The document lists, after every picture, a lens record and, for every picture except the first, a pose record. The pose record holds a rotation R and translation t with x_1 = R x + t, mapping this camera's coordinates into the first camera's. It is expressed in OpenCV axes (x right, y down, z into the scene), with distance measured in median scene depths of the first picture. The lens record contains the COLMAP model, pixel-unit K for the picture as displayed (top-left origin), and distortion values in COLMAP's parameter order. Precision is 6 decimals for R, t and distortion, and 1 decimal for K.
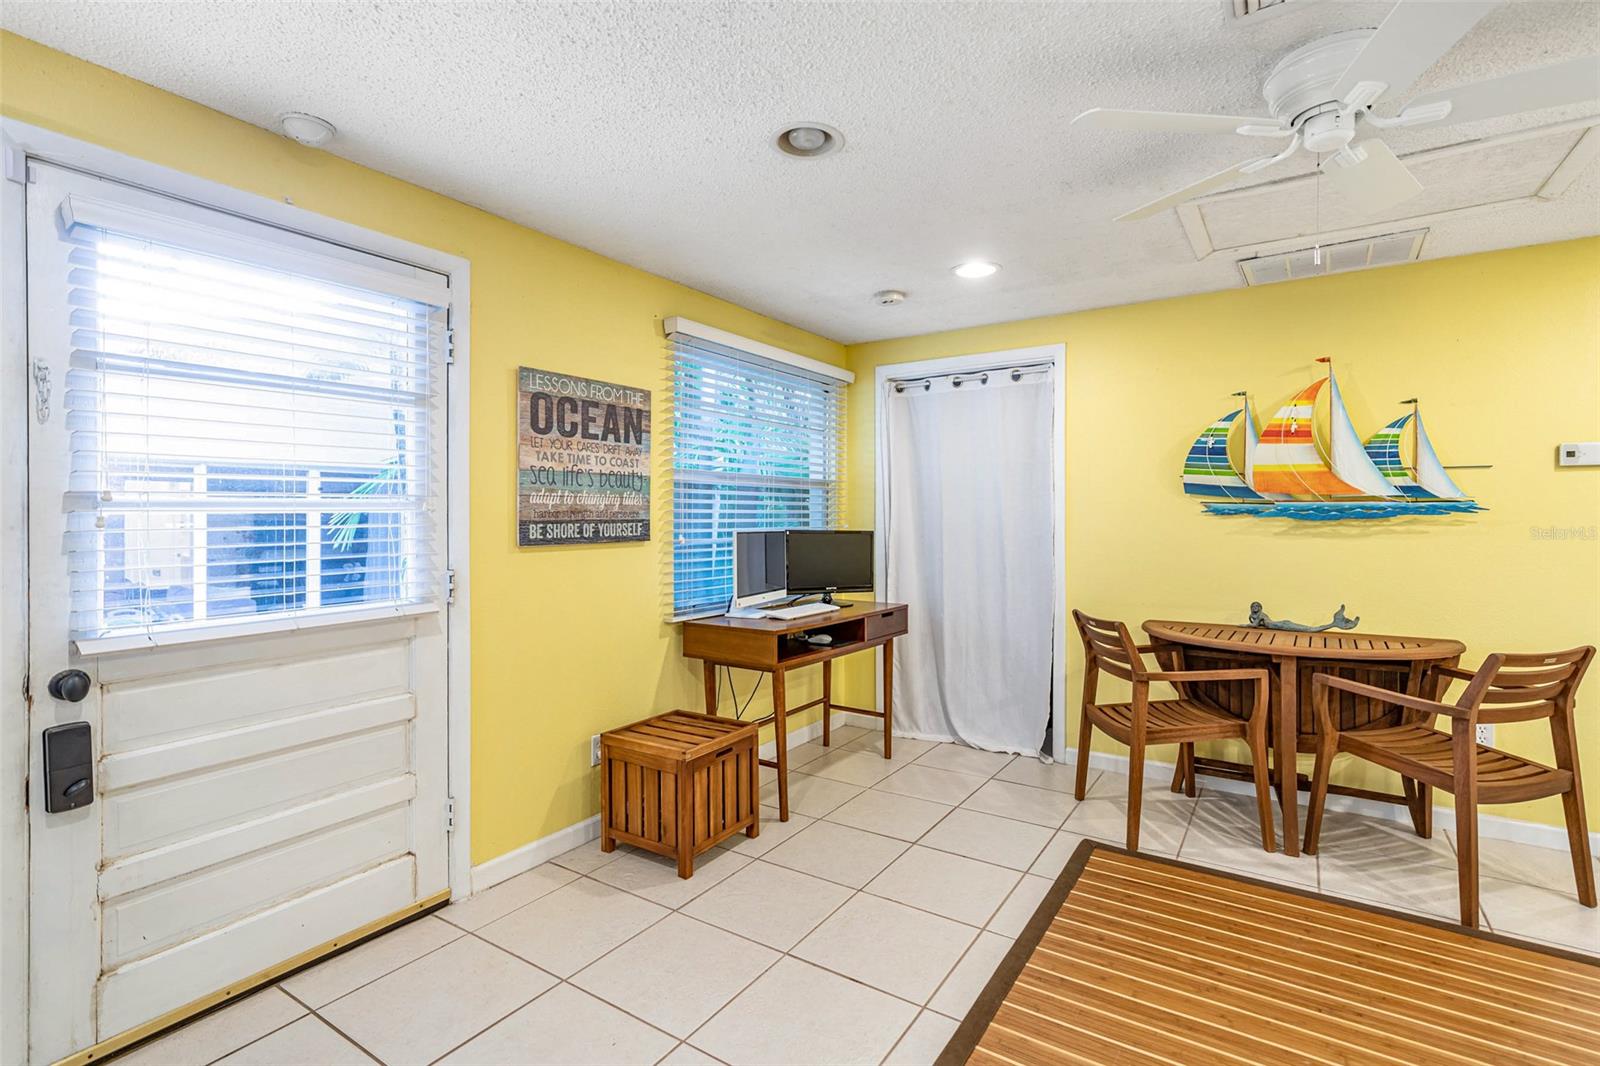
lens RADIAL K [[736.0, 0, 838.7], [0, 736.0, 514.1], [0, 0, 1]] dist [-0.000964, 0.000297]
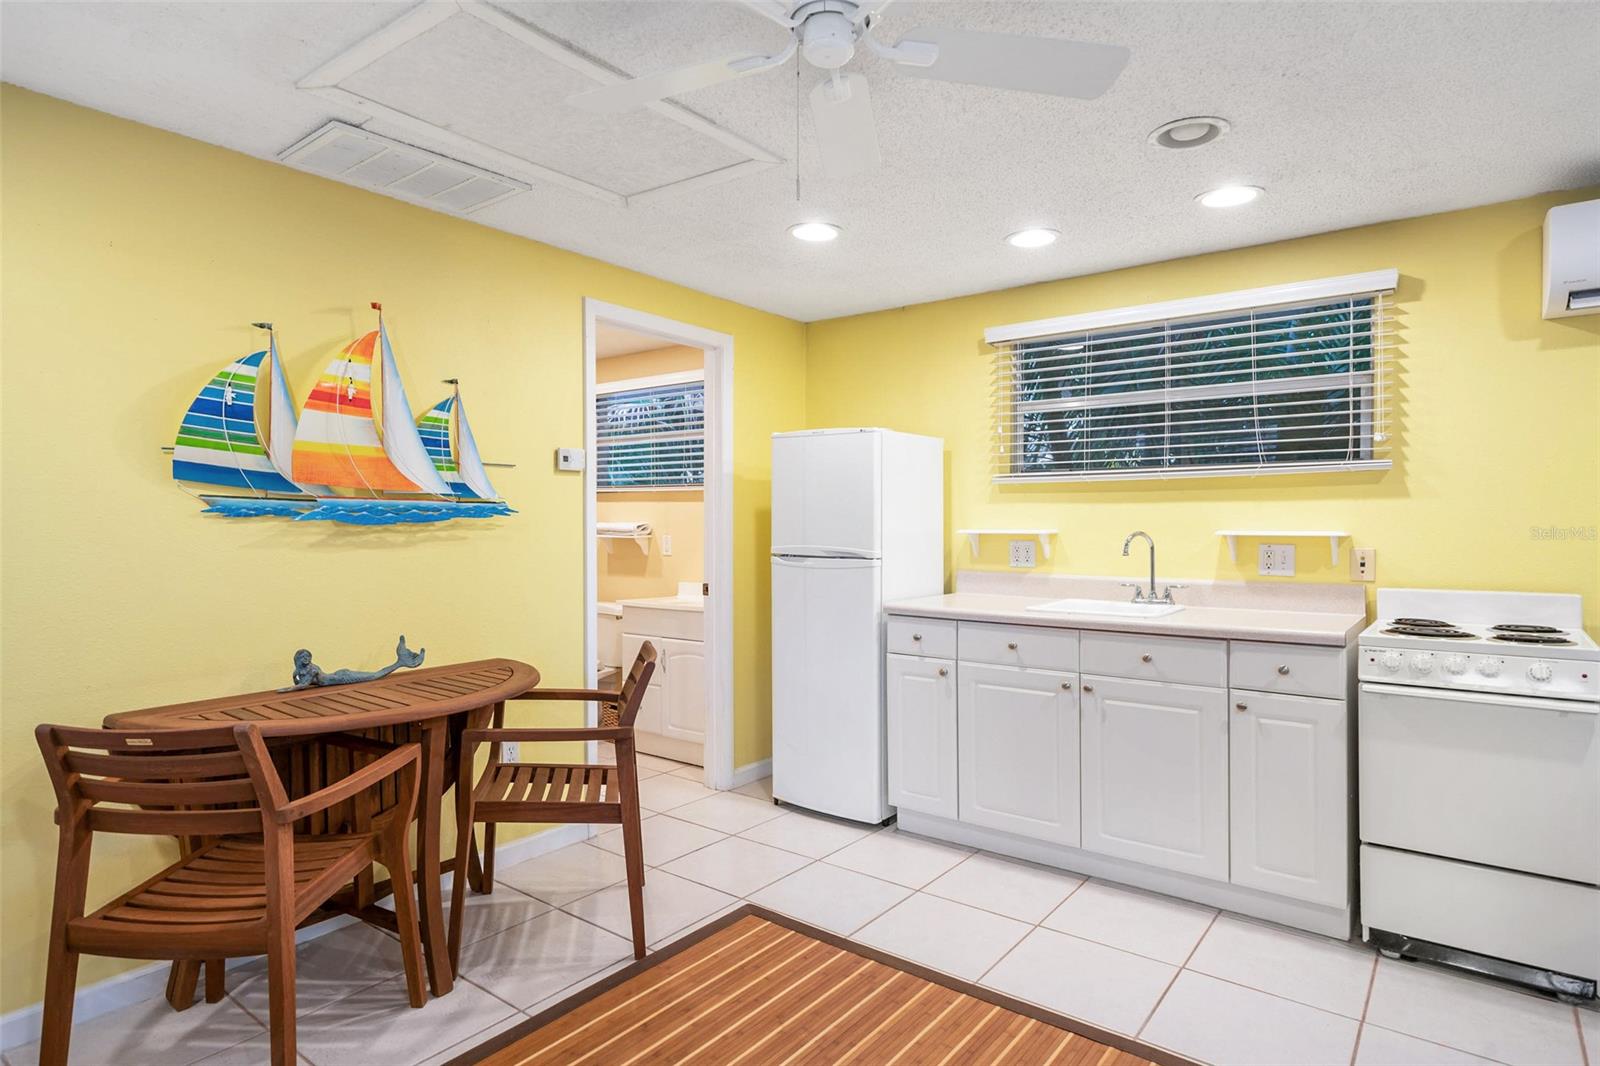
lens RADIAL K [[879.2, 0, 770.2], [0, 879.2, 528.8], [0, 0, 1]] dist [0.000182, 0.000107]
pose [[0.122293, -0.007277, 0.992467, -0.163702], [-0.001138, 0.999971, 0.007472, 0.005484], [-0.992493, -0.002043, 0.122281, 0.505032]]
